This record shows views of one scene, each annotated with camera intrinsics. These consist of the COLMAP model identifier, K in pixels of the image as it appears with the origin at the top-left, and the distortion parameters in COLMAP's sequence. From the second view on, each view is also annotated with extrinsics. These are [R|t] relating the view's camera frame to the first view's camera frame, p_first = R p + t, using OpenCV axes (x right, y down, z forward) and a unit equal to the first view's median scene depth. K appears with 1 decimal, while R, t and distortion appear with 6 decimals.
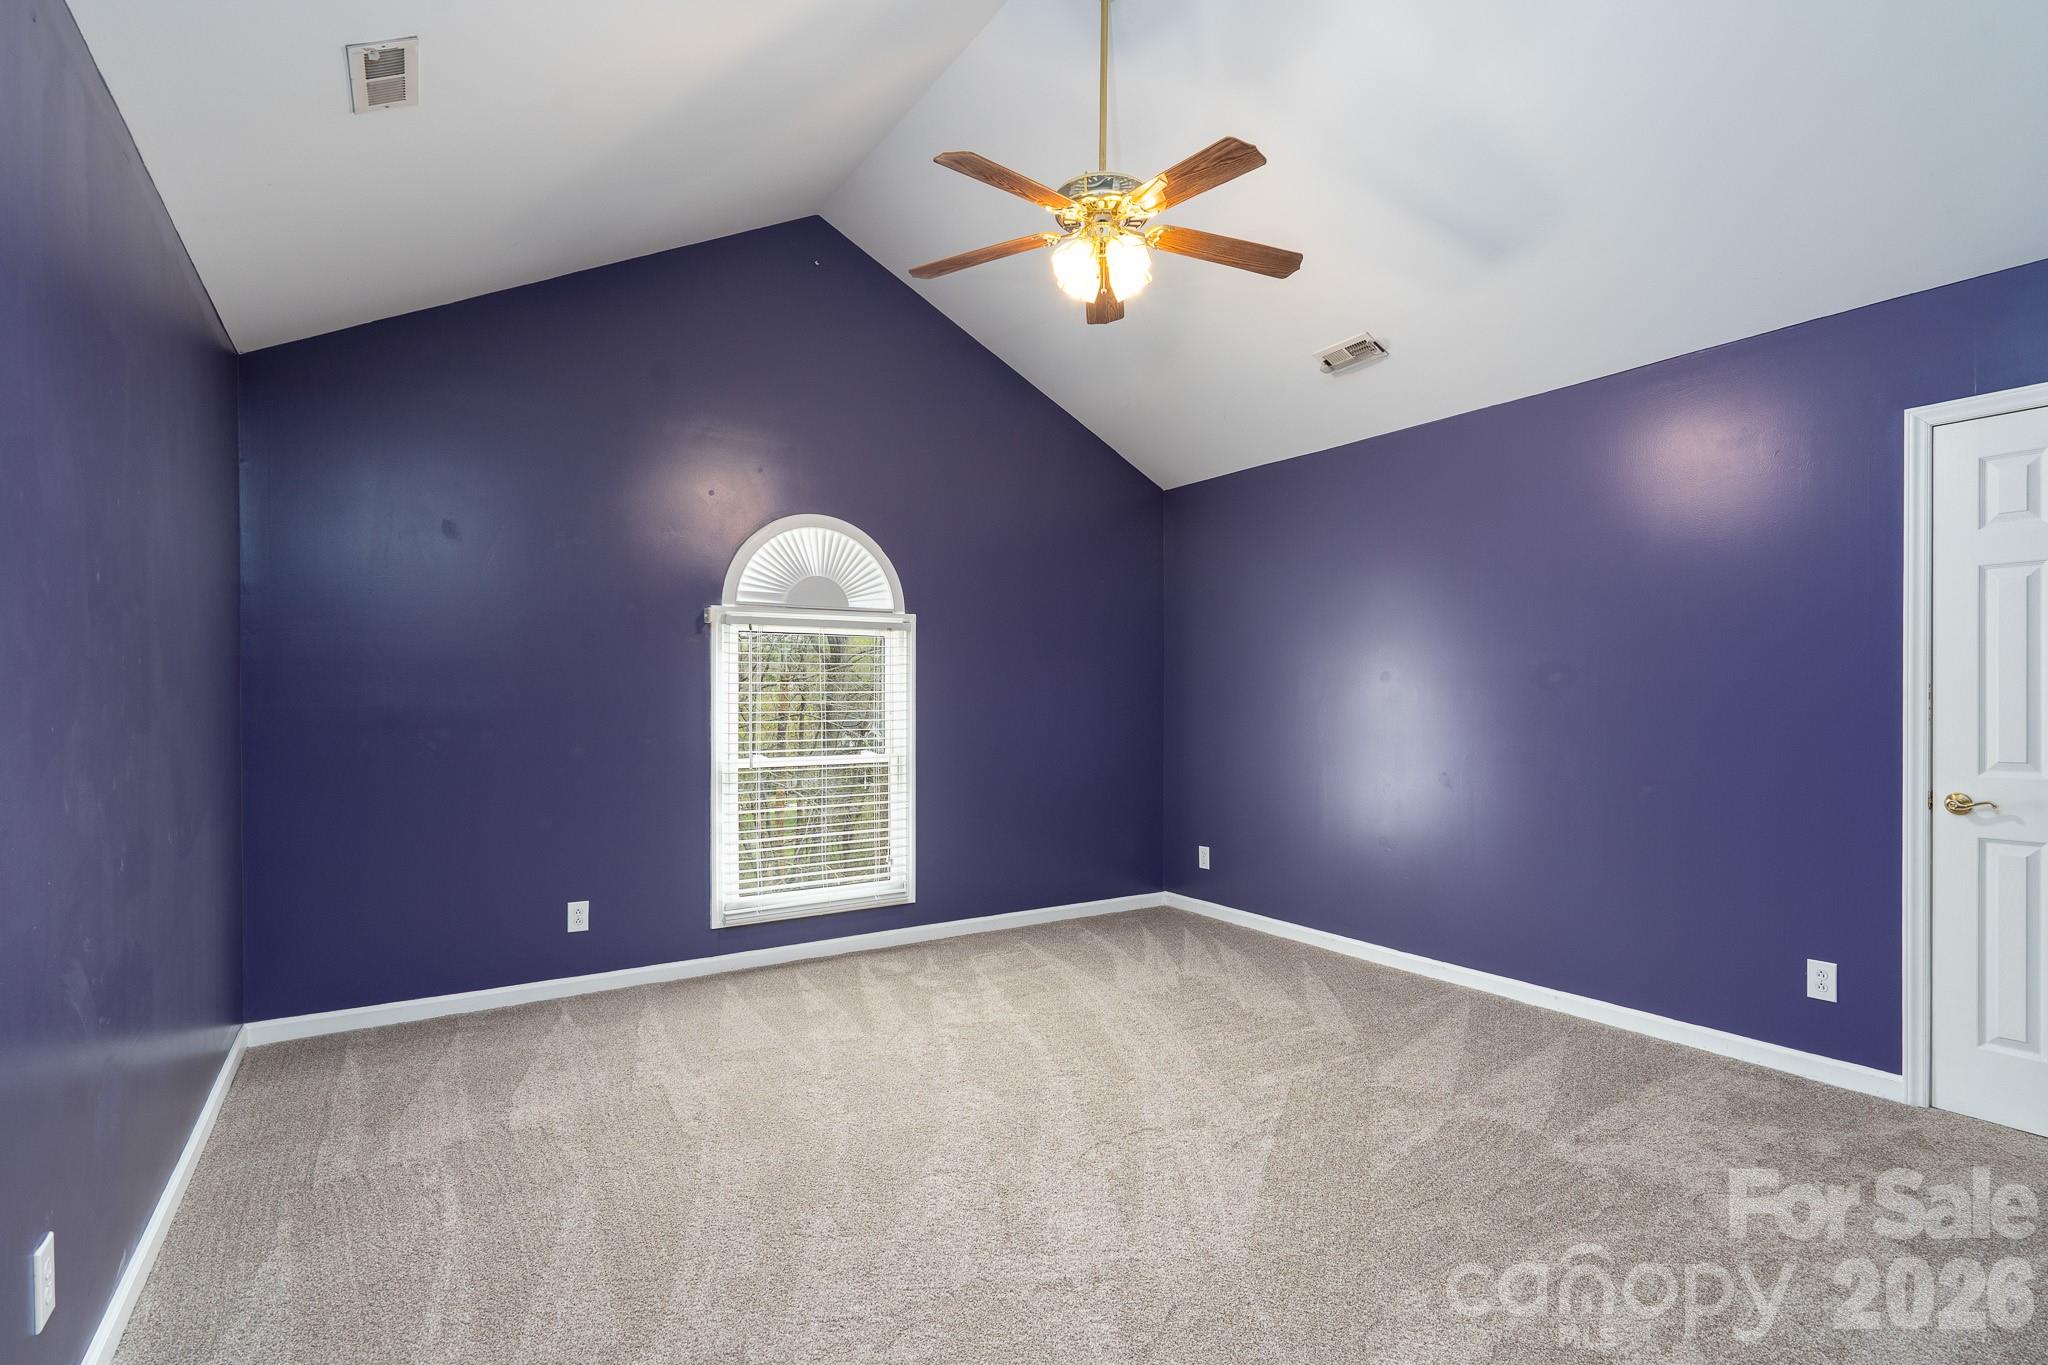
lens RADIAL K [[935.9, 0, 1017.1], [0, 935.9, 695.1], [0, 0, 1]] dist [-0.001849, -0.000446]
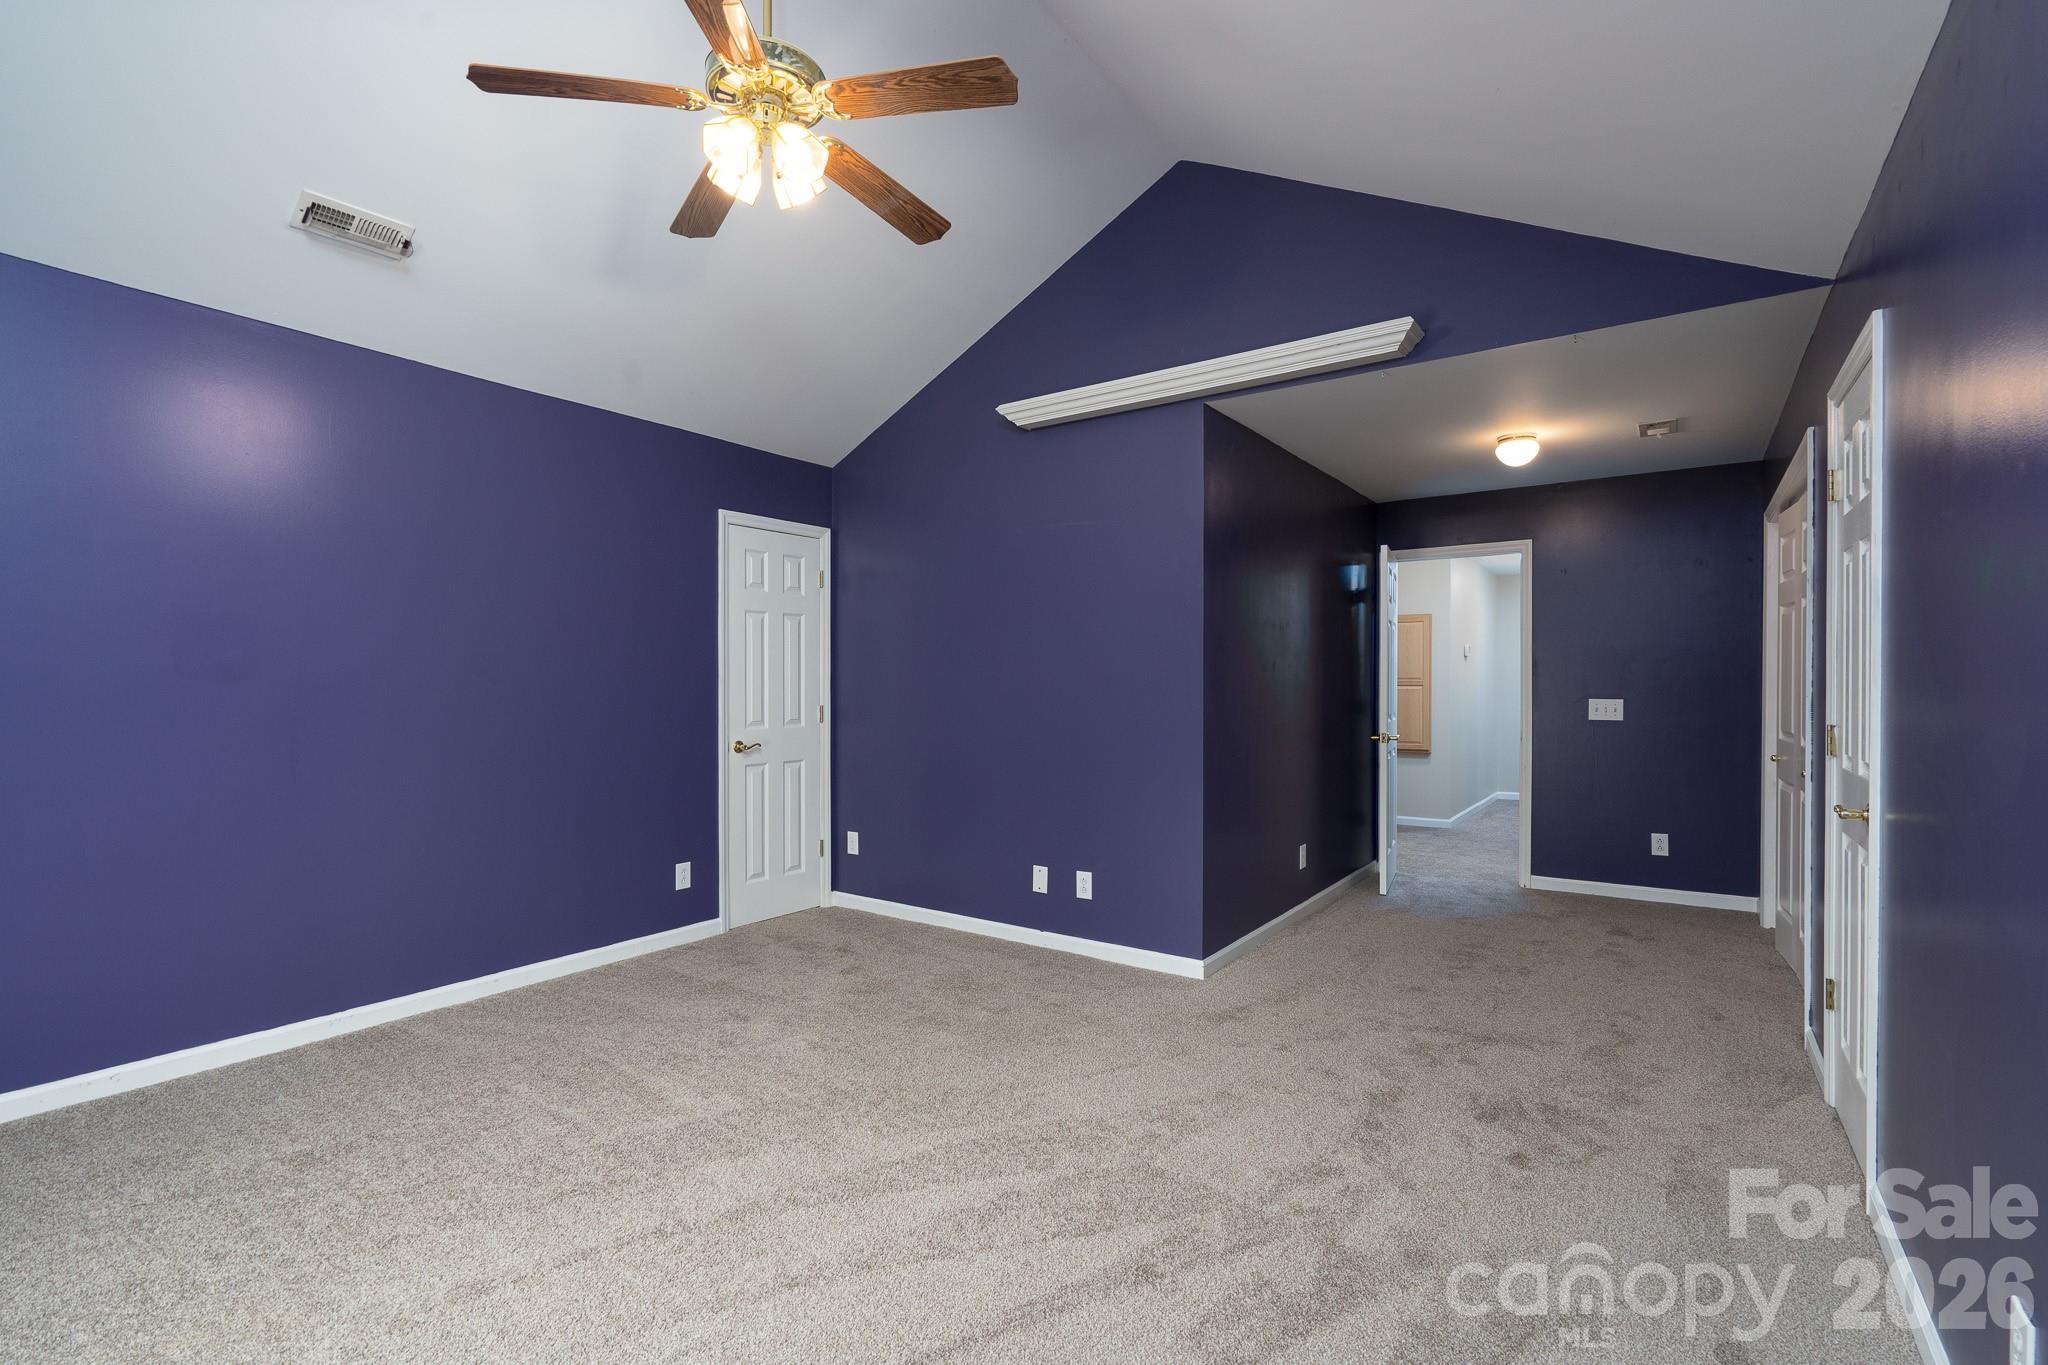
lens RADIAL K [[935.9, 0, 1017.1], [0, 935.9, 695.1], [0, 0, 1]] dist [-0.001849, -0.000446]
pose [[-0.359498, -0.013638, 0.933046, -0.743423], [-0.001268, 0.999899, 0.014127, -0.005719], [-0.933145, 0.003895, -0.359479, 1.070207]]
